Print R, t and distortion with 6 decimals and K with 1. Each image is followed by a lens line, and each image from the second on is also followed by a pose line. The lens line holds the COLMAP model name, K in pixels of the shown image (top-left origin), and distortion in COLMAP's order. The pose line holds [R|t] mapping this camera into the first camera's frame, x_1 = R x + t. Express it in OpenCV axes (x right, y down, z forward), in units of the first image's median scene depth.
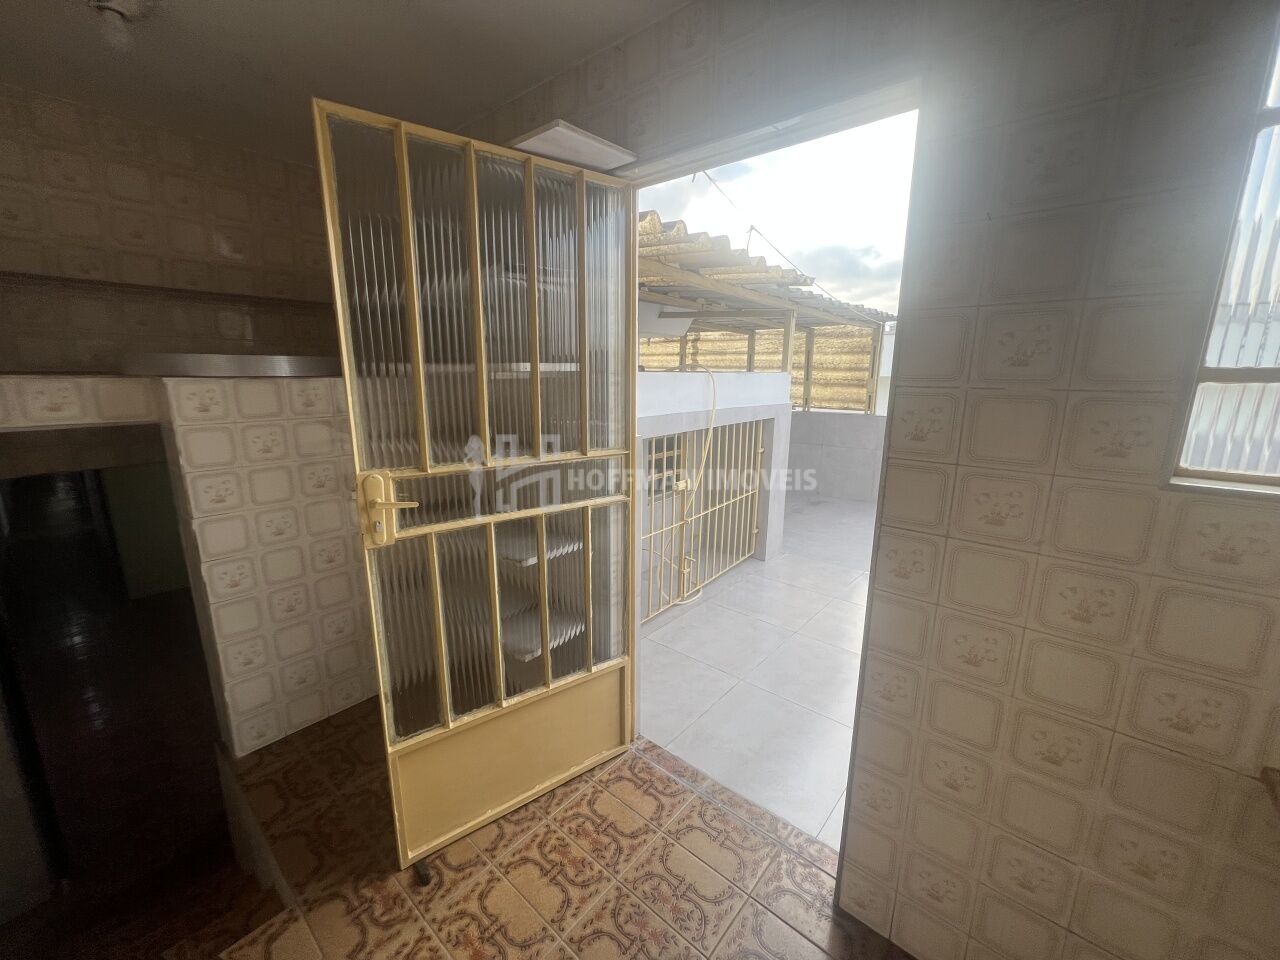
lens RADIAL K [[514.7, 0, 641.7], [0, 514.7, 477.9], [0, 0, 1]] dist [-0.000783, 0.000140]
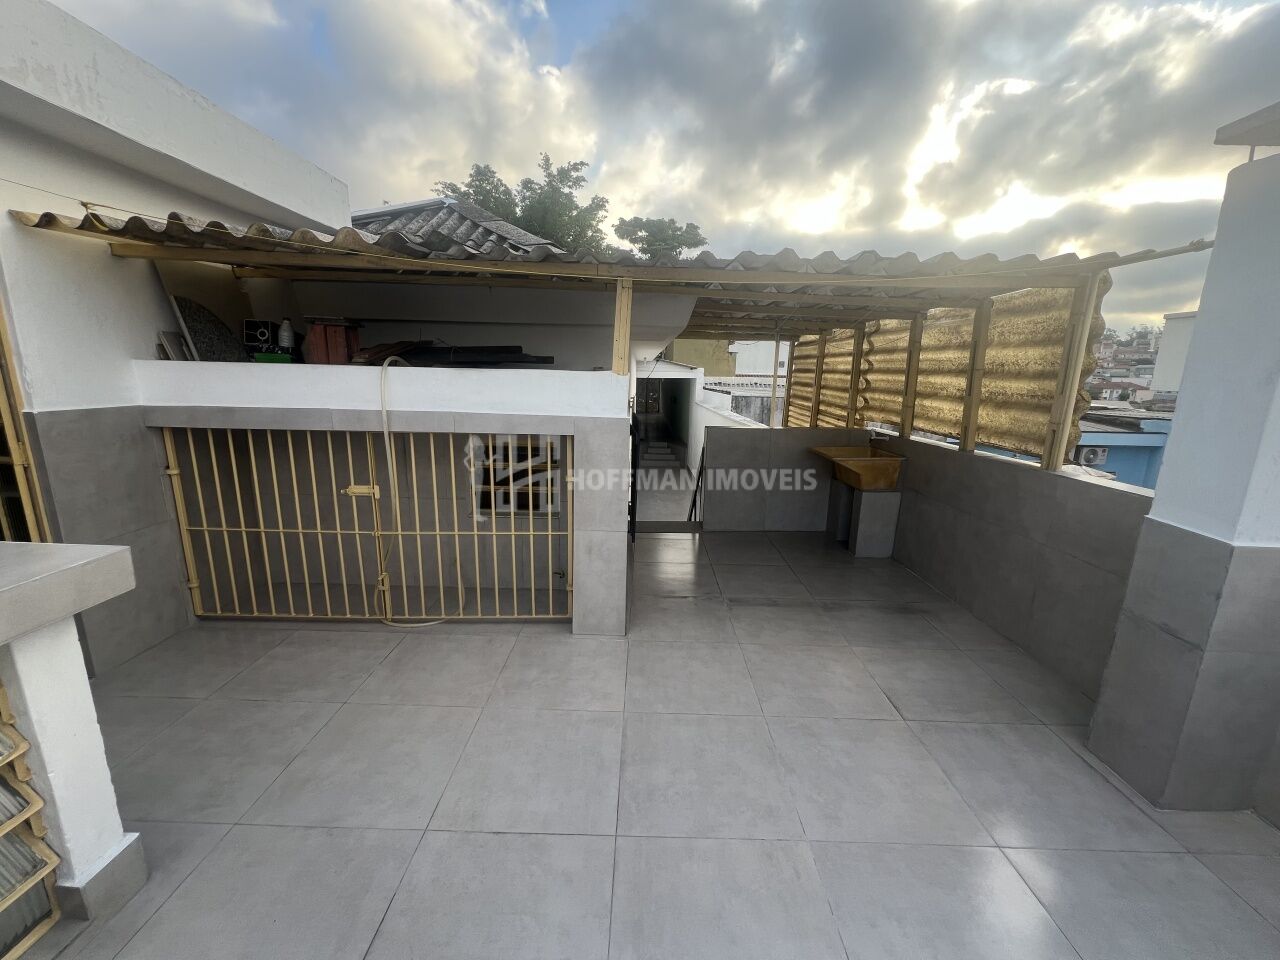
lens RADIAL K [[514.7, 0, 638.4], [0, 514.7, 480.6], [0, 0, 1]] dist [-0.000783, 0.000140]
pose [[0.646236, 0.165655, -0.744941, 0.533561], [-0.175778, 0.982220, 0.065932, -0.073913], [0.742617, 0.088336, 0.663864, 0.381373]]
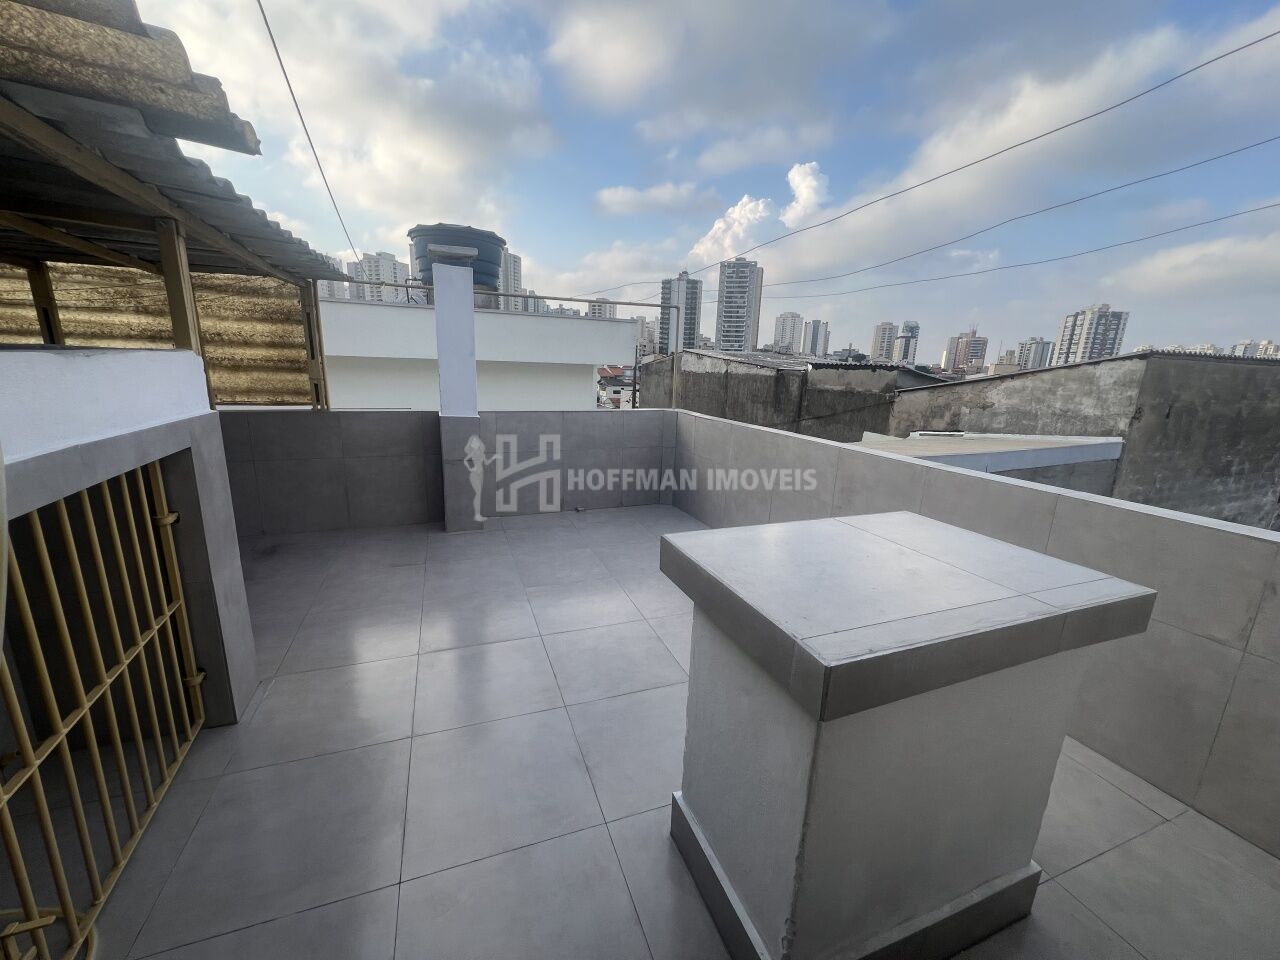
lens RADIAL K [[514.7, 0, 643.8], [0, 514.7, 487.5], [0, 0, 1]] dist [-0.000783, 0.000140]
pose [[0.468061, -0.201730, 0.860363, 0.013045], [0.149382, 0.977646, 0.147962, -0.054432], [-0.870979, 0.059267, 0.487733, 0.252680]]
